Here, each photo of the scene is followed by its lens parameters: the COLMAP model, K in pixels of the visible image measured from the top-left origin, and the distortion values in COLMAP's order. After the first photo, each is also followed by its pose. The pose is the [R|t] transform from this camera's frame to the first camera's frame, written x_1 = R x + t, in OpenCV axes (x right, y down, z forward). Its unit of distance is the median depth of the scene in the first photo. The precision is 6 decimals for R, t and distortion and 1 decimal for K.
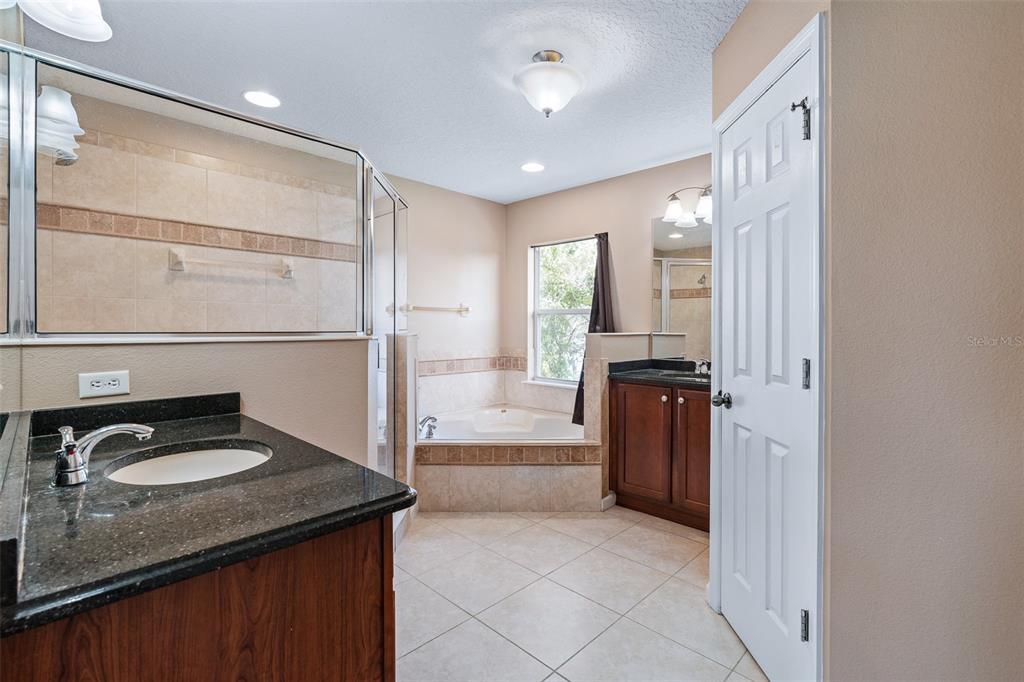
lens RADIAL K [[466.6, 0, 509.7], [0, 466.6, 336.4], [0, 0, 1]] dist [-0.007916, 0.002144]
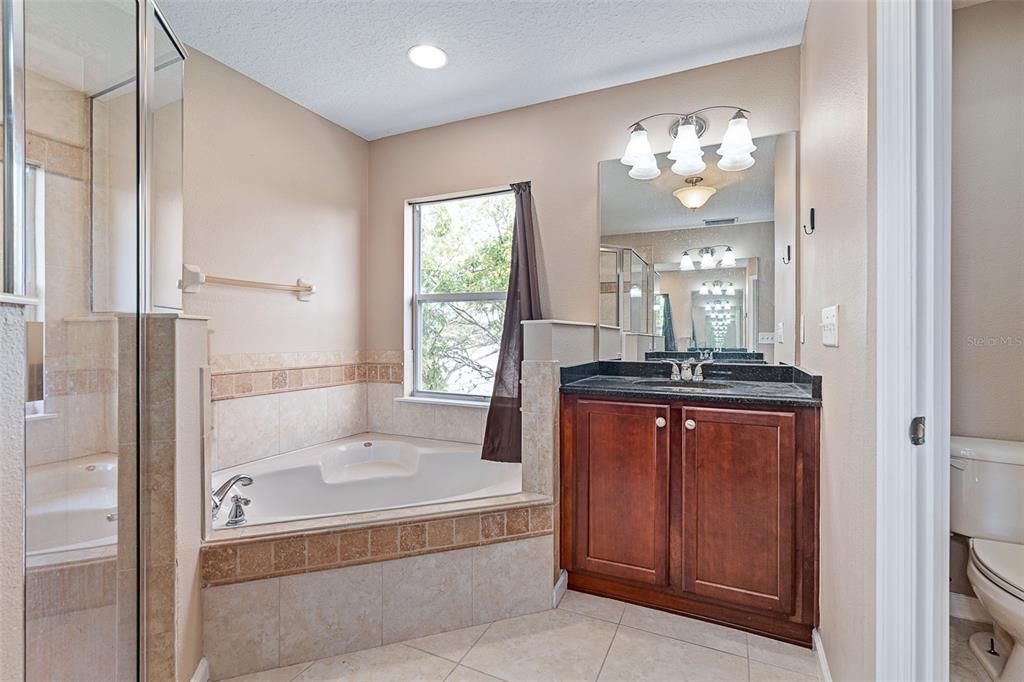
lens RADIAL K [[466.6, 0, 516.2], [0, 466.6, 337.5], [0, 0, 1]] dist [-0.007916, 0.002144]
pose [[0.940221, -0.001597, 0.340562, -0.058221], [0.005933, 0.999914, -0.011692, 0.022789], [-0.340514, 0.013014, 0.940149, 0.426181]]
